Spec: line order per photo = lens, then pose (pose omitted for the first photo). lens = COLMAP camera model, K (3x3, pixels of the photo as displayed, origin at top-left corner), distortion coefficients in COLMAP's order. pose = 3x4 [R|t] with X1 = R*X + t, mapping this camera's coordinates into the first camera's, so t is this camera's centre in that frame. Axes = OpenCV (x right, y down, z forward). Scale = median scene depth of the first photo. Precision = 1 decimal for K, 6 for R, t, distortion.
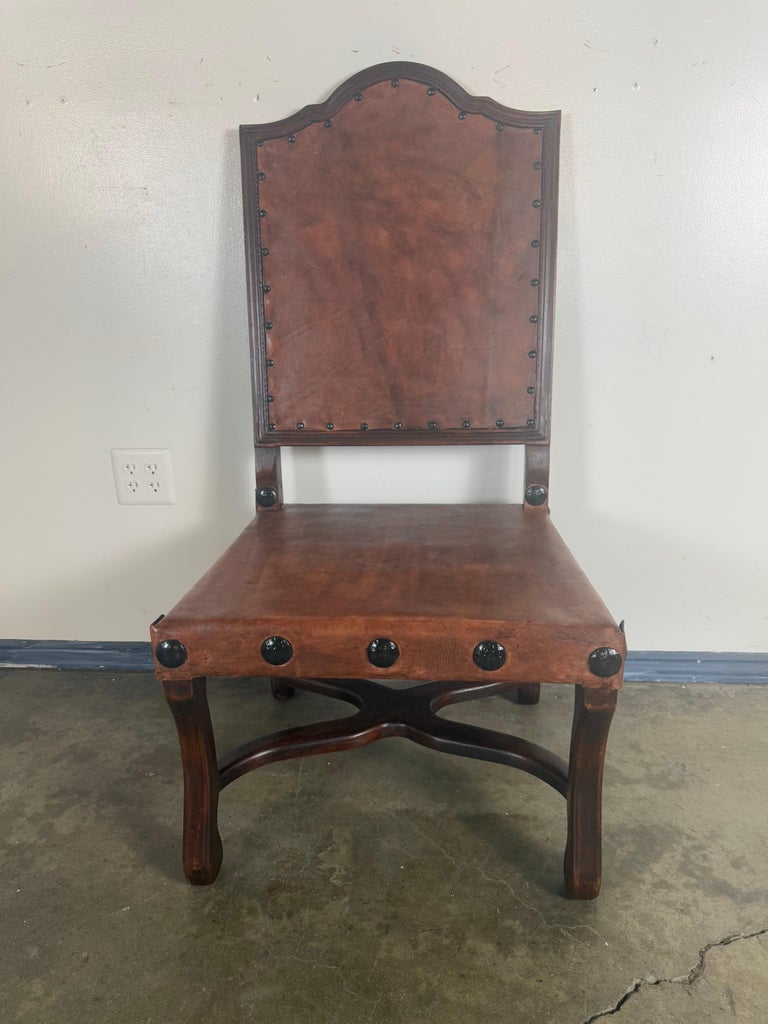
lens RADIAL K [[782.1, 0, 377.6], [0, 782.1, 512.0], [0, 0, 1]] dist [-0.002046, -0.000088]
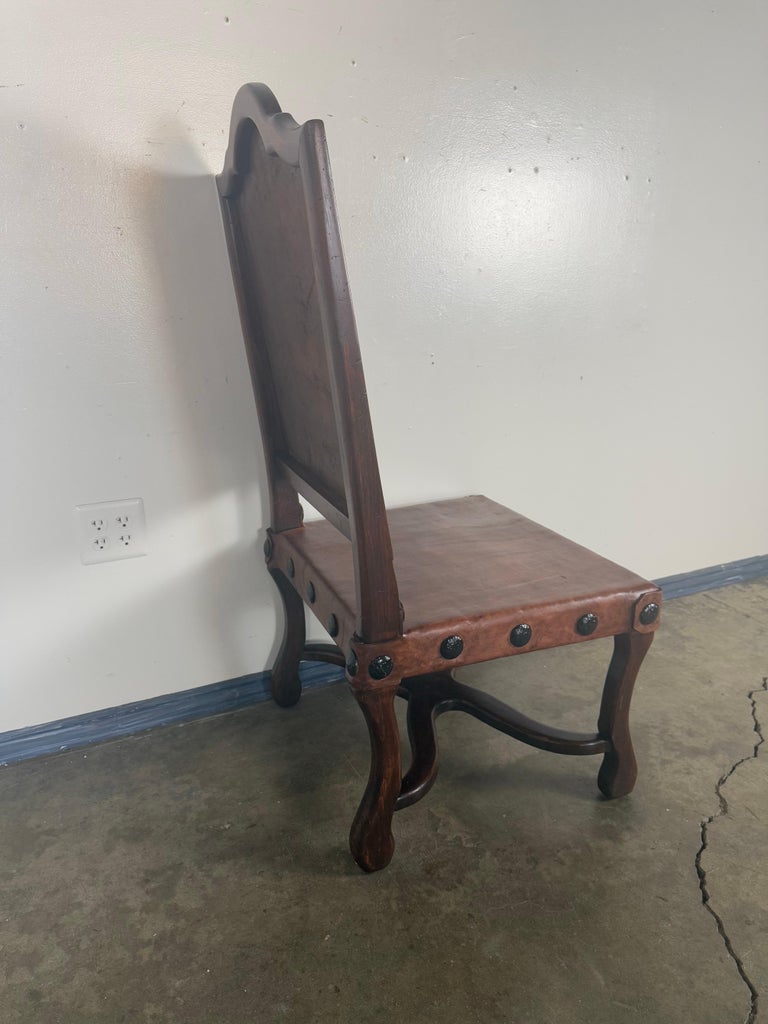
lens RADIAL K [[782.1, 0, 401.2], [0, 782.1, 516.3], [0, 0, 1]] dist [-0.002046, -0.000088]
pose [[0.846778, -0.141287, 0.512840, -0.661846], [0.132632, 0.989711, 0.053669, -0.091999], [-0.515146, 0.022574, 0.856805, 0.032665]]
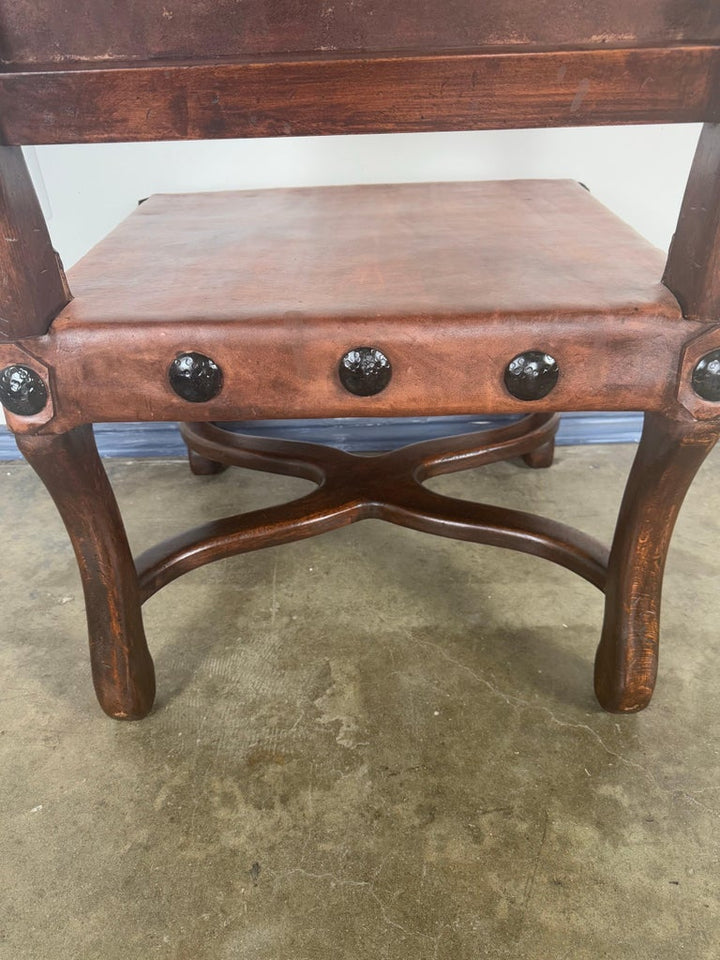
lens RADIAL K [[733.3, 0, 357.2], [0, 733.3, 472.7], [0, 0, 1]] dist [-0.002046, -0.000088]
pose [[0.996286, -0.051559, 0.068966, -0.073904], [0.034226, 0.972048, 0.232275, 0.088244], [-0.079014, -0.229052, 0.970202, 0.416242]]
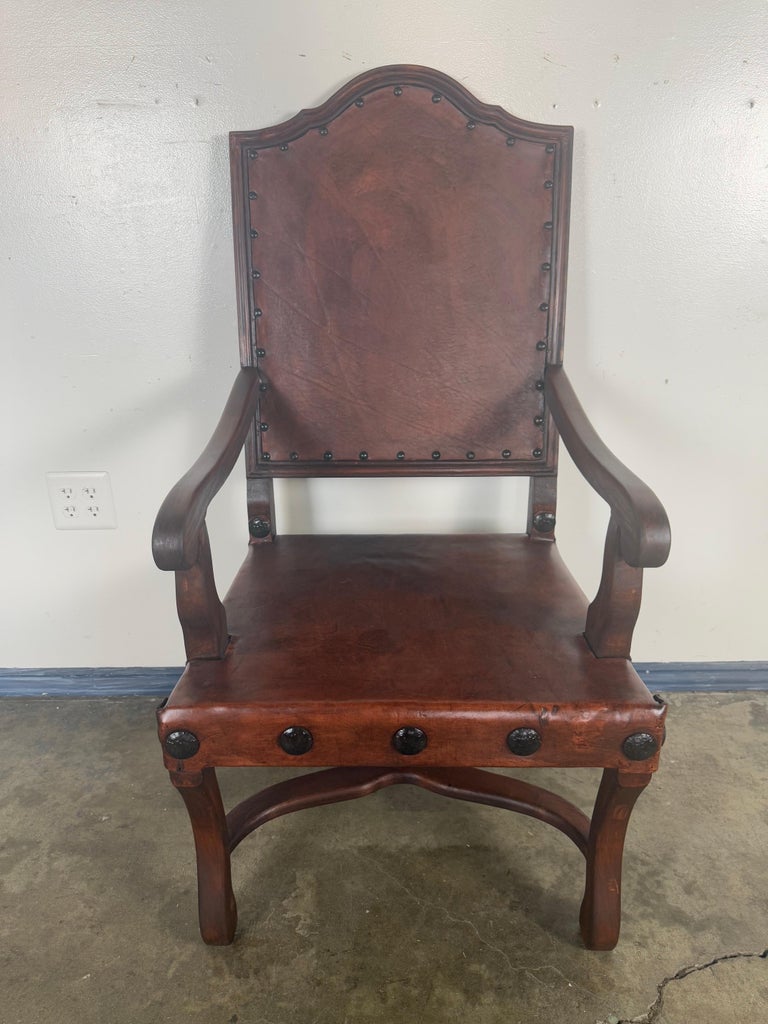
lens RADIAL K [[782.1, 0, 385.7], [0, 782.1, 513.4], [0, 0, 1]] dist [-0.002046, -0.000088]
pose [[0.995857, -0.019709, 0.088768, -0.024293], [0.013523, 0.997473, 0.069754, -0.124478], [-0.089918, -0.068264, 0.993607, 0.037000]]
